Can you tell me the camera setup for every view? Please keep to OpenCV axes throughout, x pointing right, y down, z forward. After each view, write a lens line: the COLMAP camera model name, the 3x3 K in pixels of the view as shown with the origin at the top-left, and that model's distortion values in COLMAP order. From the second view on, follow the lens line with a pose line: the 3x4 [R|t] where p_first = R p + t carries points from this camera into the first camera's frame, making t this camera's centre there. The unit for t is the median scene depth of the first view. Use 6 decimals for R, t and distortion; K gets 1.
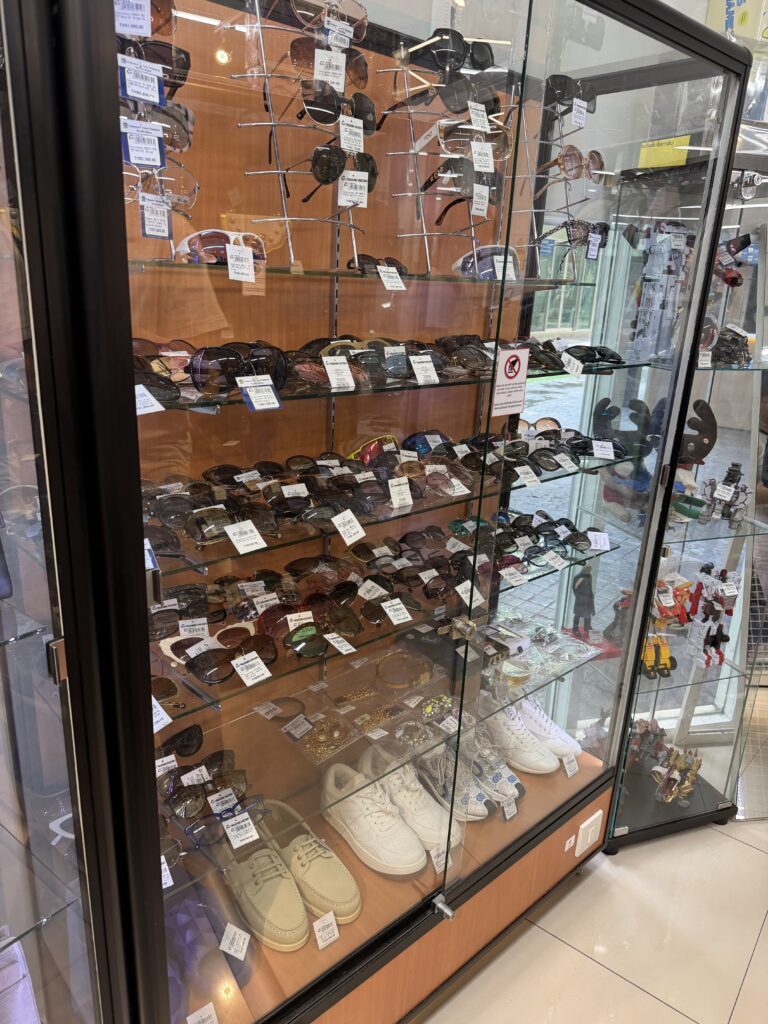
lens RADIAL K [[732.0, 0, 390.5], [0, 732.0, 515.5], [0, 0, 1]] dist [0.032852, -0.037417]
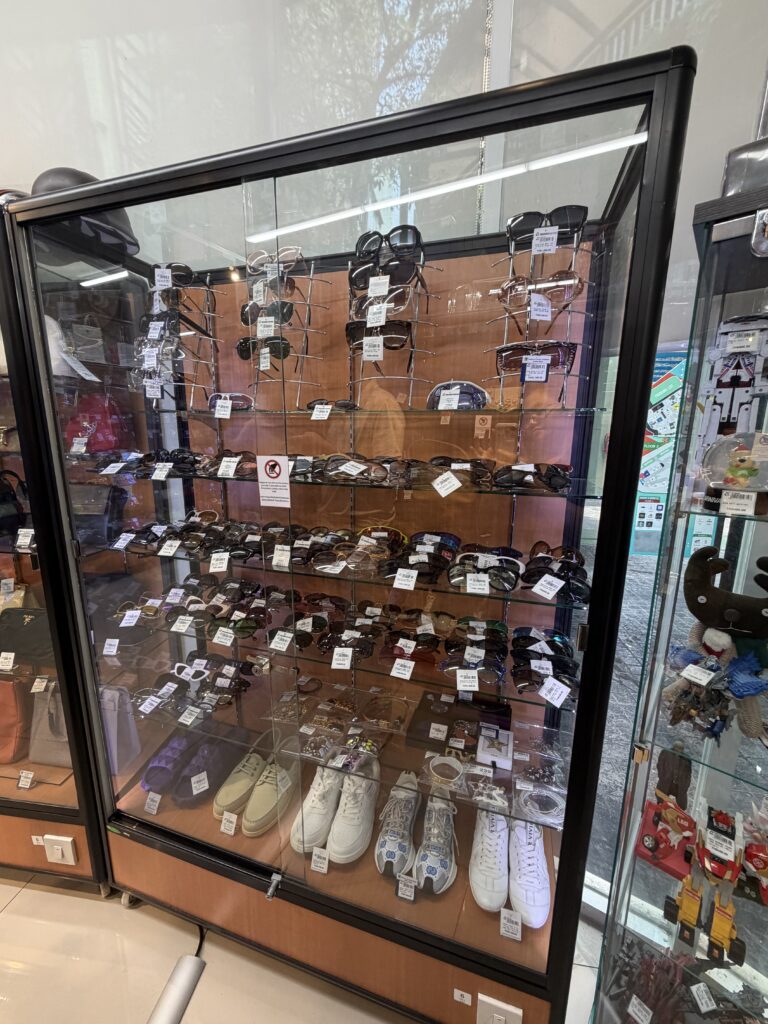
lens RADIAL K [[406.7, 0, 382.7], [0, 406.7, 513.9], [0, 0, 1]] dist [0.000137, -0.000263]
pose [[0.499408, 0.127785, -0.856891, 0.777113], [-0.260665, 0.965397, -0.007954, -0.153723], [0.826223, 0.227334, 0.515436, 0.726189]]
